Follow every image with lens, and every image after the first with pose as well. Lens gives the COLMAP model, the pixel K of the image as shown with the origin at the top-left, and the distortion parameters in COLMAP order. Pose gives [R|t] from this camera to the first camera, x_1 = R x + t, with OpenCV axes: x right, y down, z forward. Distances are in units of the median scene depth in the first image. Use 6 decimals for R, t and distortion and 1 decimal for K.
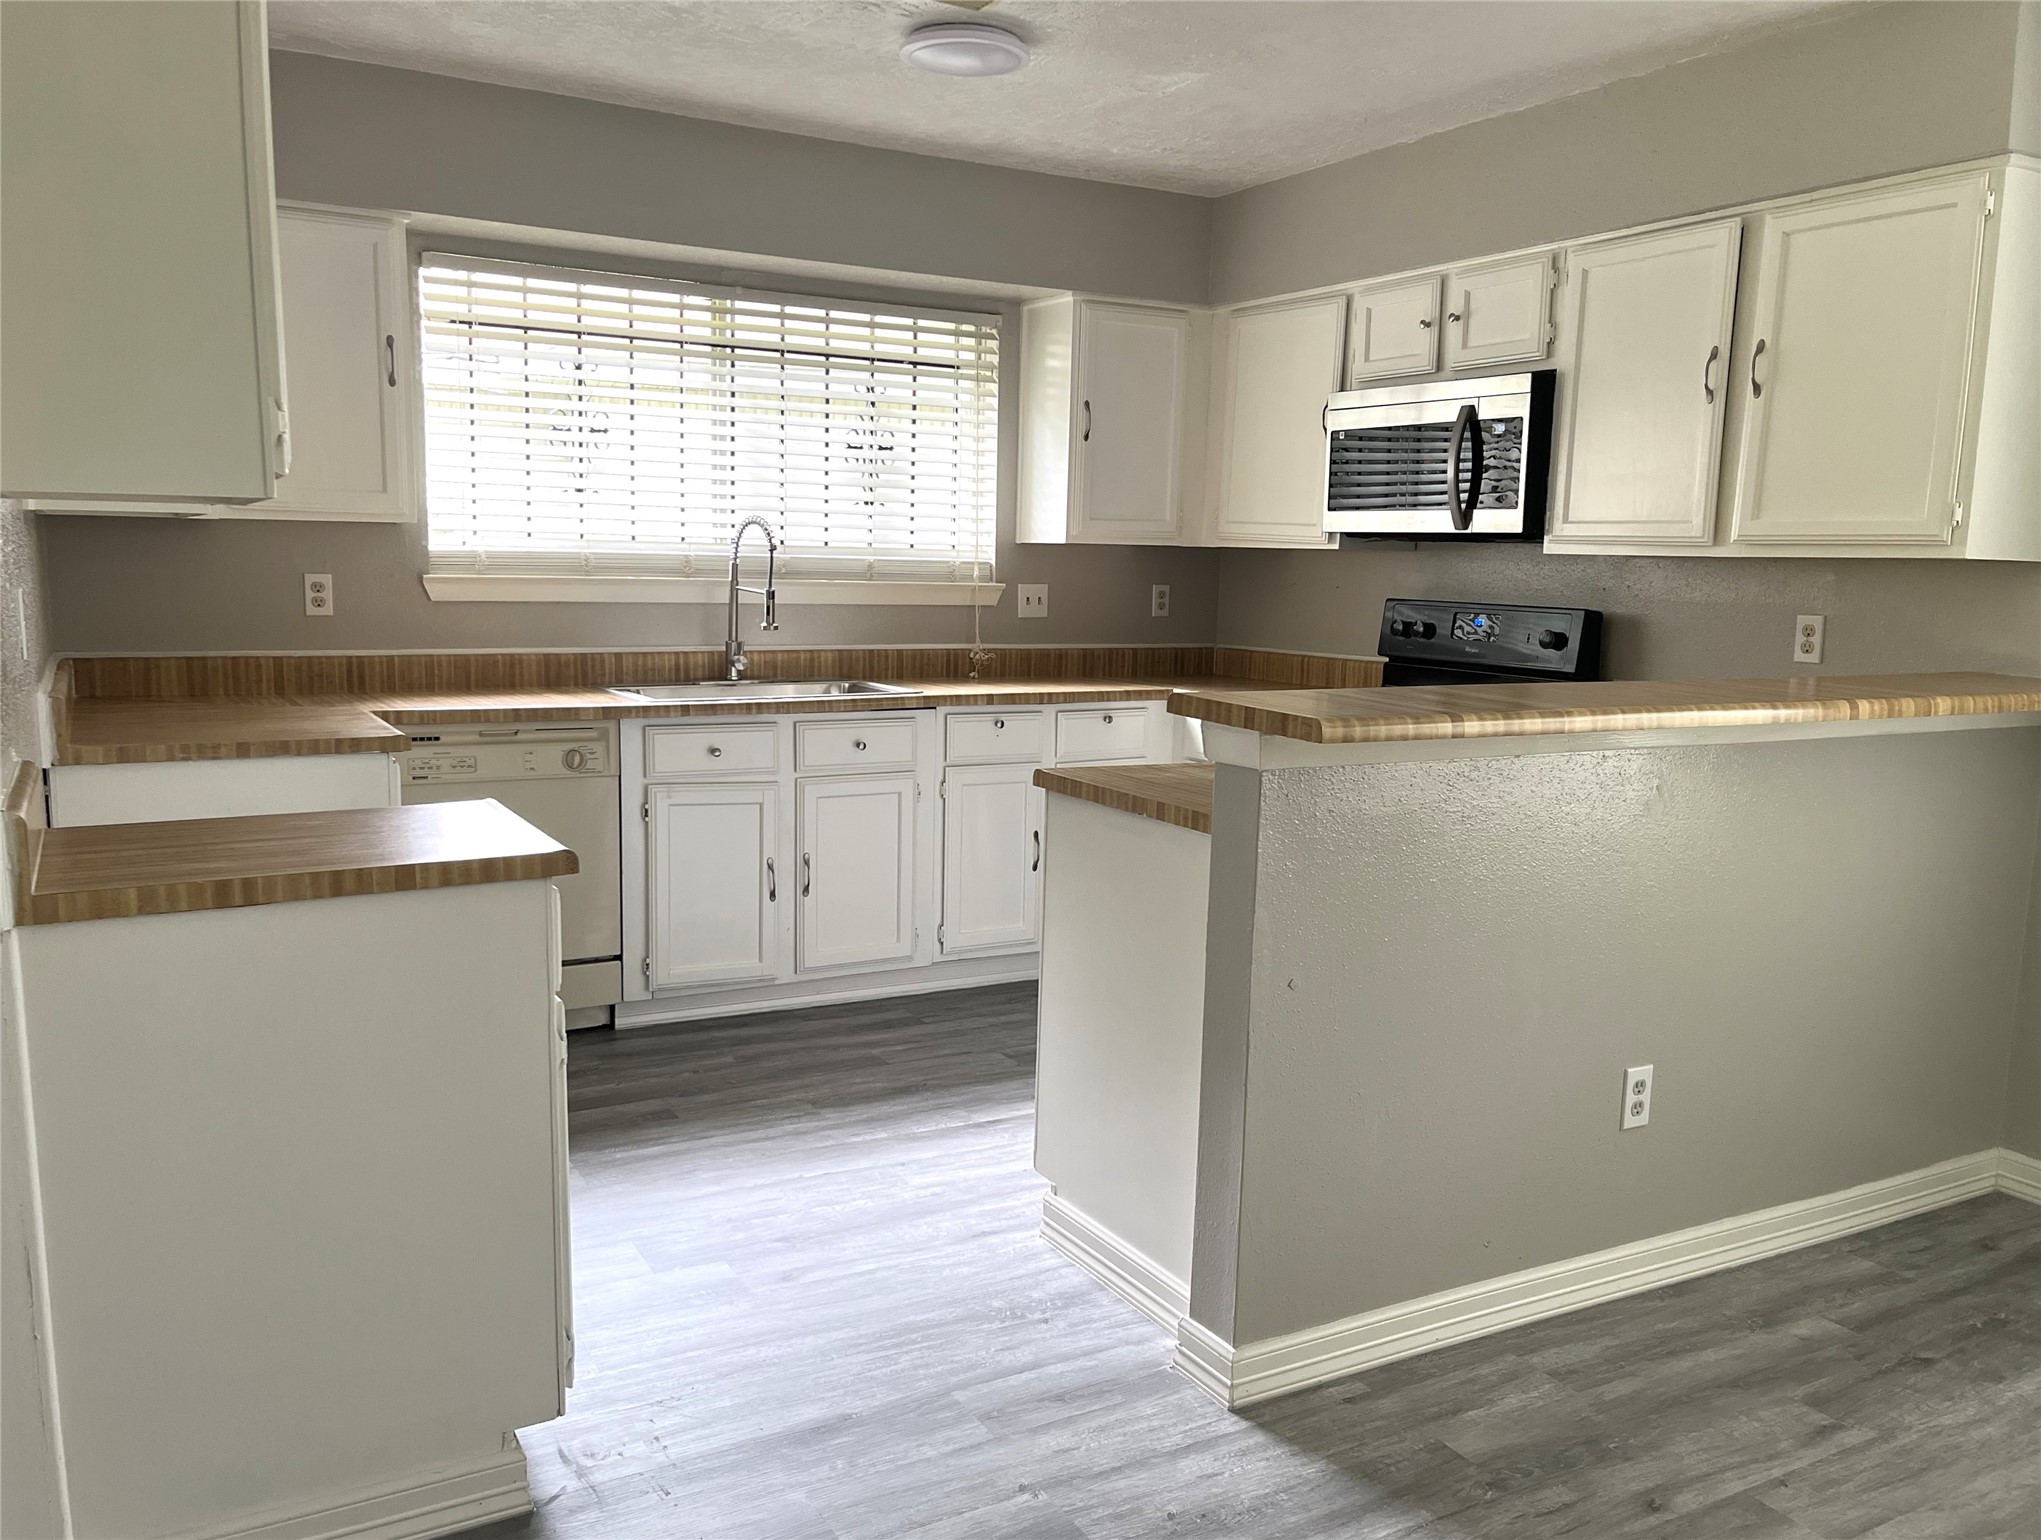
lens RADIAL K [[1572.9, 0, 1009.0], [0, 1572.9, 791.7], [0, 0, 1]] dist [0.042049, -0.069328]
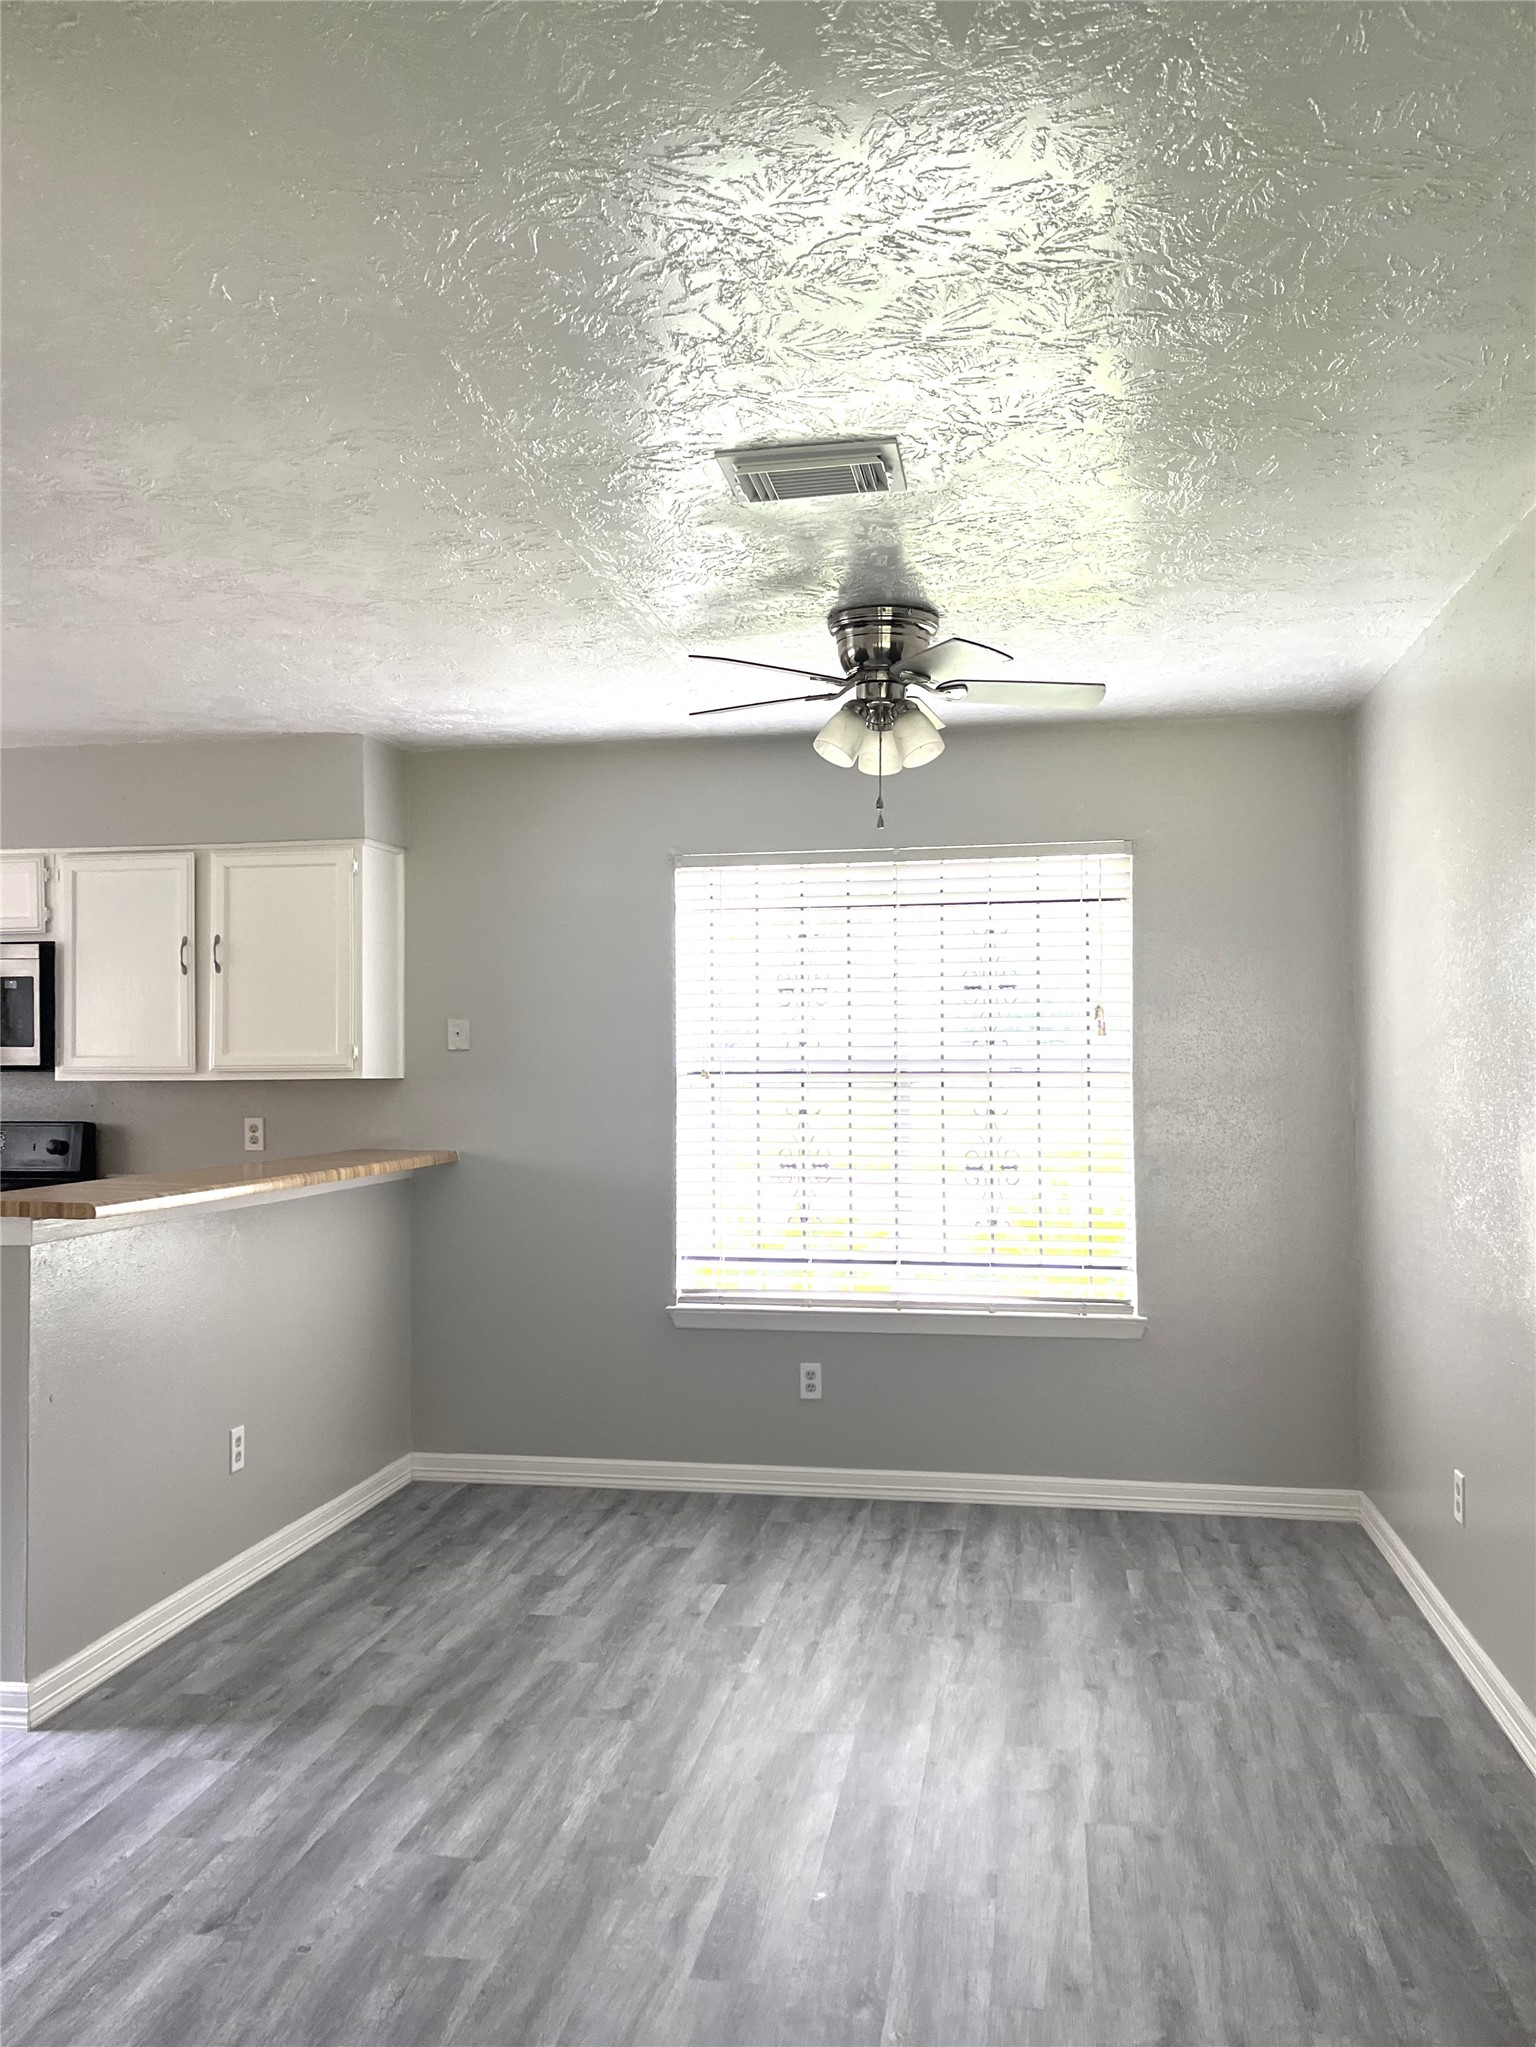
lens RADIAL K [[1564.7, 0, 766.2], [0, 1564.7, 1027.2], [0, 0, 1]] dist [0.004428, 0.004232]
pose [[0.617736, -0.005759, 0.786364, -0.402484], [0.137413, 0.985379, -0.100729, 0.018884], [-0.774287, 0.170281, 0.609495, -0.306300]]
